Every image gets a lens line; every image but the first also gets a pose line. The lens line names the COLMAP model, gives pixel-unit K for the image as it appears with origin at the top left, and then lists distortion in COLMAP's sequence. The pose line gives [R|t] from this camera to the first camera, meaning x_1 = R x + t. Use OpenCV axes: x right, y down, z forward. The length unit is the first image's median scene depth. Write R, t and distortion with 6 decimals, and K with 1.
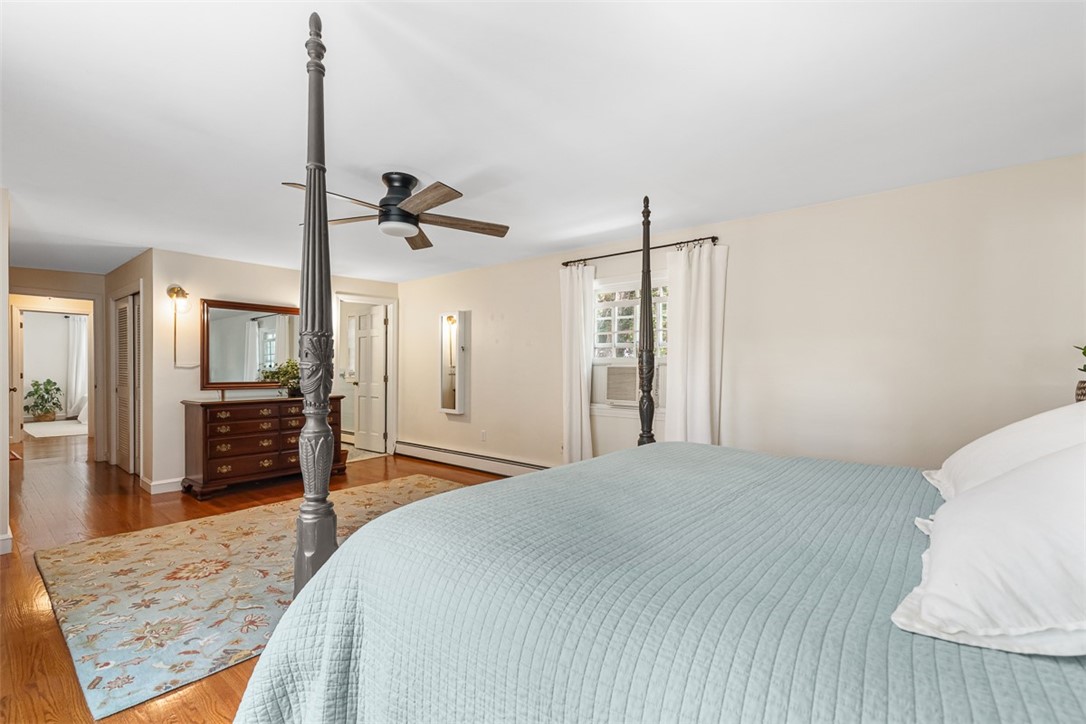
lens RADIAL K [[492.3, 0, 545.2], [0, 492.3, 366.4], [0, 0, 1]] dist [0.004147, 0.000045]
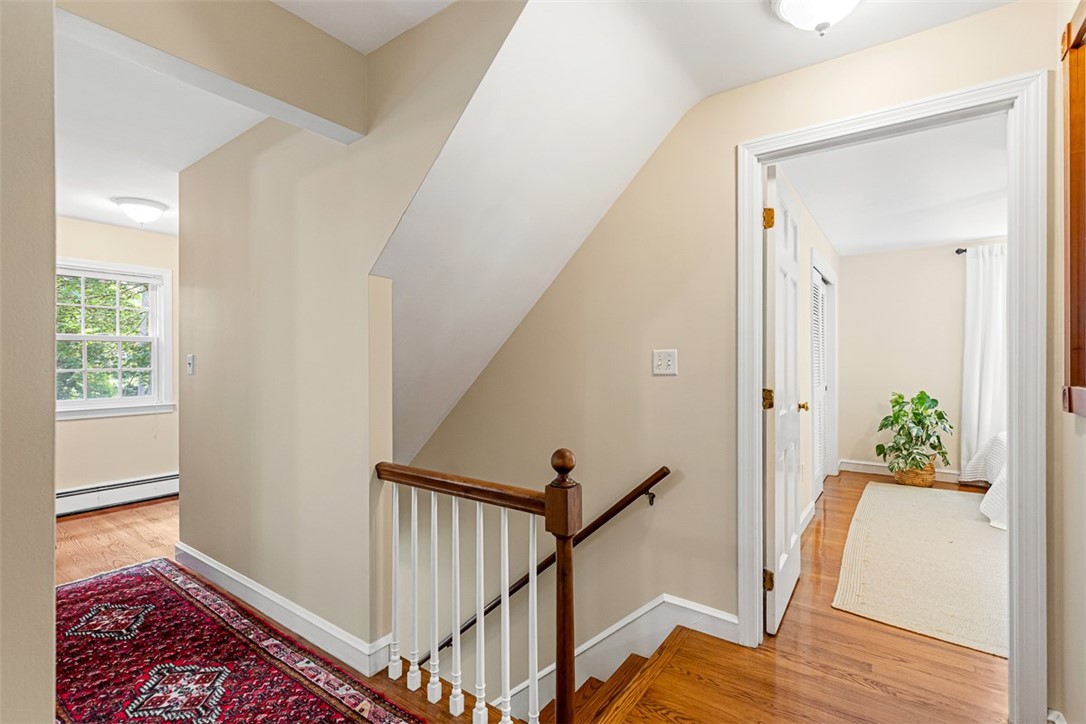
lens RADIAL K [[495.5, 0, 544.5], [0, 495.5, 351.5], [0, 0, 1]] dist [0.002864, 0.000276]
pose [[0.085386, -0.000765, -0.996348, -0.578355], [-0.004894, 0.999987, -0.001187, -0.009118], [0.996336, 0.004977, 0.085381, 0.614051]]
